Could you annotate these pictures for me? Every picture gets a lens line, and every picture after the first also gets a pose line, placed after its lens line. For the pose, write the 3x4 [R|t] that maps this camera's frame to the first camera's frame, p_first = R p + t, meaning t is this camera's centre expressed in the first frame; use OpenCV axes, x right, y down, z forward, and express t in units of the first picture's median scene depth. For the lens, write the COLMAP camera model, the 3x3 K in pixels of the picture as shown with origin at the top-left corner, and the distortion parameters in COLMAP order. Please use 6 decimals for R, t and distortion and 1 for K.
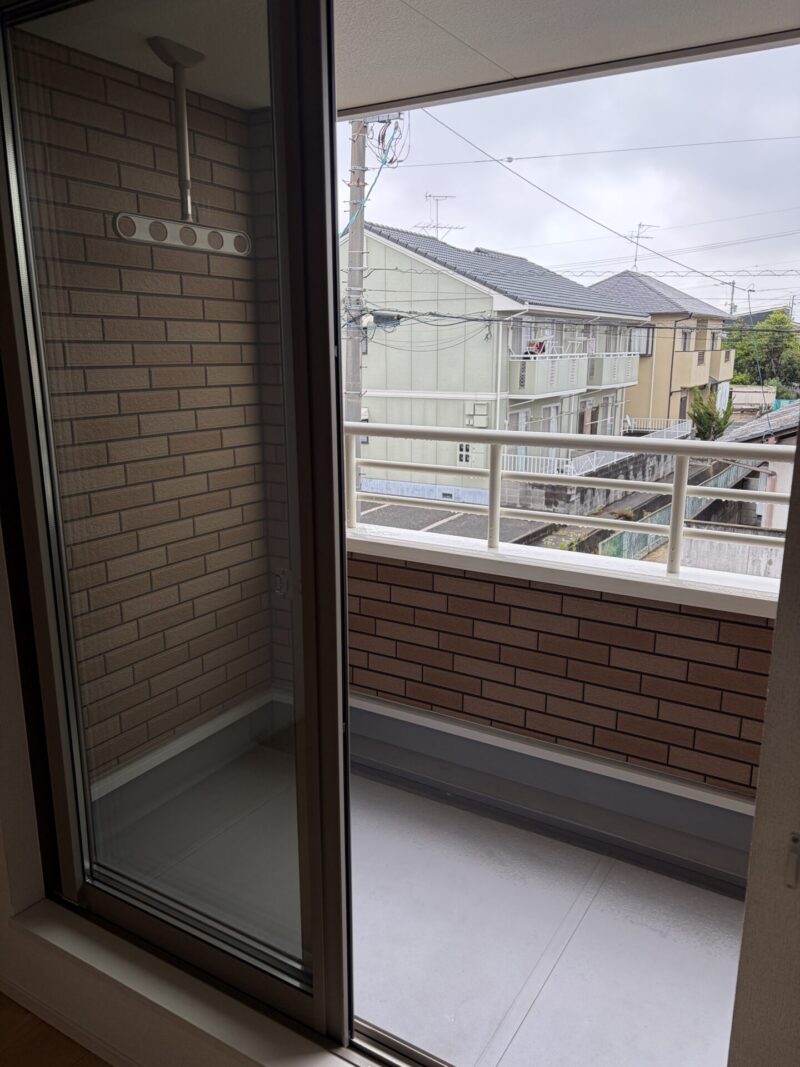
lens RADIAL K [[800.4, 0, 402.0], [0, 800.4, 539.4], [0, 0, 1]] dist [0.022749, -0.004303]
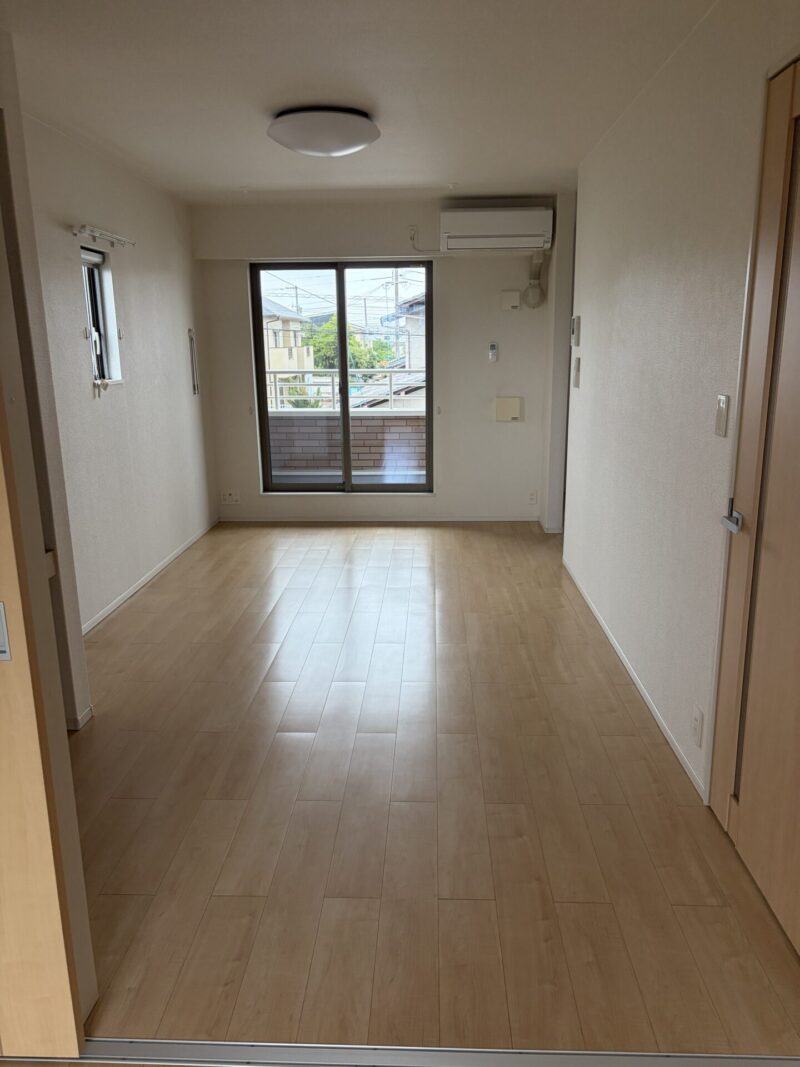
lens RADIAL K [[800.4, 0, 402.0], [0, 800.4, 539.4], [0, 0, 1]] dist [0.022749, -0.004303]
pose [[0.872943, -0.124631, 0.471634, -1.180155], [0.123376, 0.991787, 0.033727, 0.436616], [-0.471964, 0.028747, 0.881149, -1.820709]]
